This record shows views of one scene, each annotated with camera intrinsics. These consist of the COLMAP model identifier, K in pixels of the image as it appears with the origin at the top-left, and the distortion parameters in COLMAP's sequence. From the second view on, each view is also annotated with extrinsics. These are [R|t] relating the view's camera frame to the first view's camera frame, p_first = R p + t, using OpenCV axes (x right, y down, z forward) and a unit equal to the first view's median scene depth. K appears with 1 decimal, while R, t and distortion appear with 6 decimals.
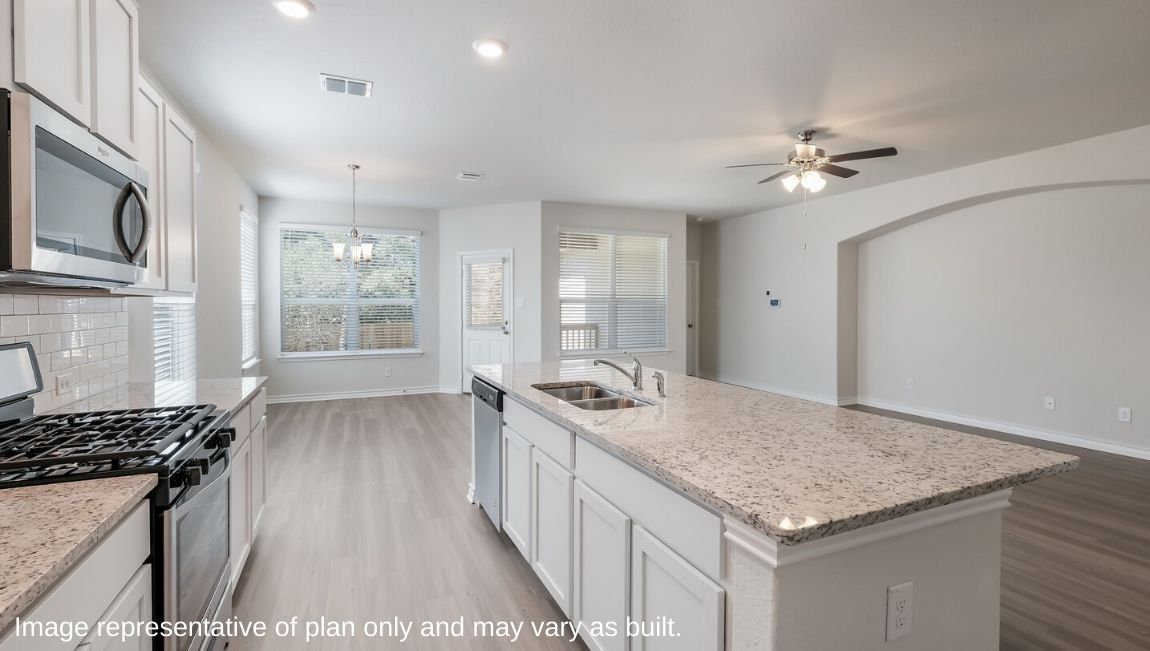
lens RADIAL K [[498.0, 0, 575.0], [0, 498.0, 325.5], [0, 0, 1]] dist [-0.002979, -0.000531]
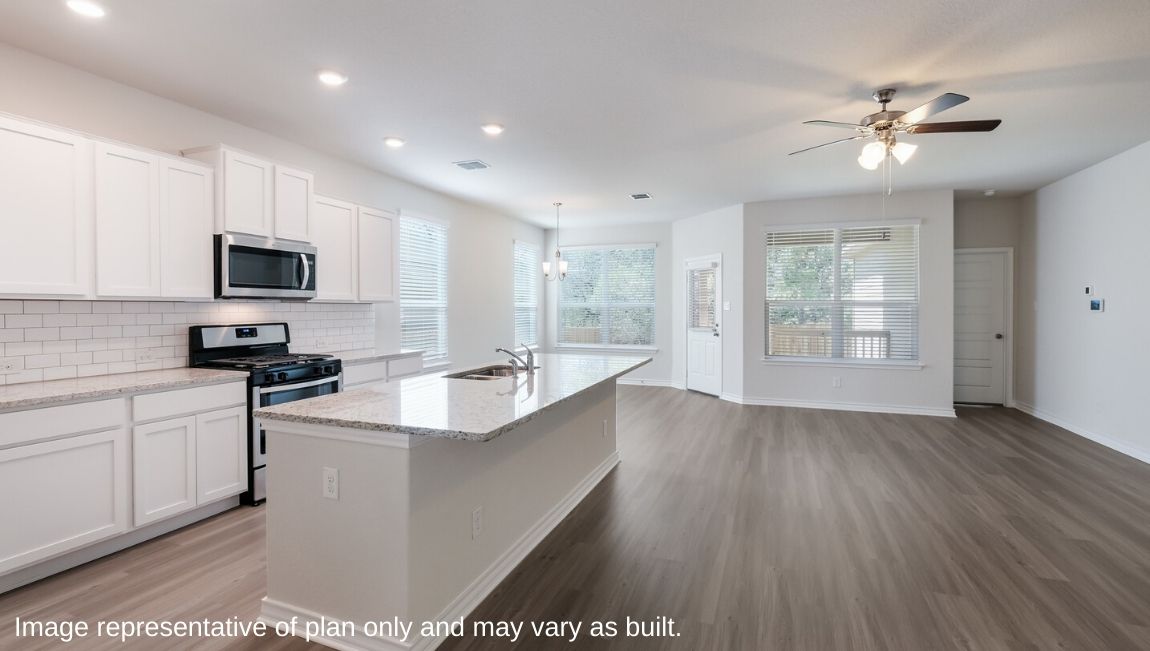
lens RADIAL K [[498.0, 0, 575.0], [0, 498.0, 325.5], [0, 0, 1]] dist [-0.002979, -0.000531]
pose [[0.723312, 0.026240, -0.690023, 0.367832], [-0.029887, 0.999531, 0.006680, -0.002556], [0.689874, 0.015791, 0.723757, 0.047780]]
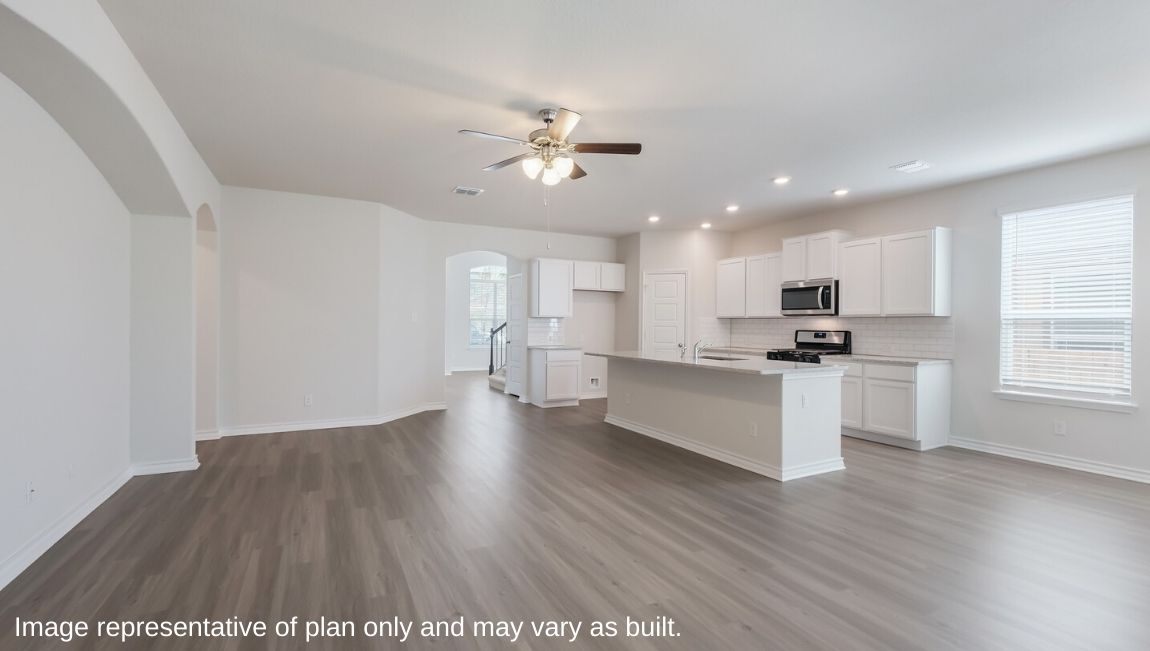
lens RADIAL K [[498.0, 0, 575.0], [0, 498.0, 325.5], [0, 0, 1]] dist [-0.002979, -0.000531]
pose [[-0.996934, 0.004249, -0.078127, 0.266730], [0.000121, 0.998607, 0.052759, -0.045011], [0.078243, 0.052587, -0.995546, 1.016895]]
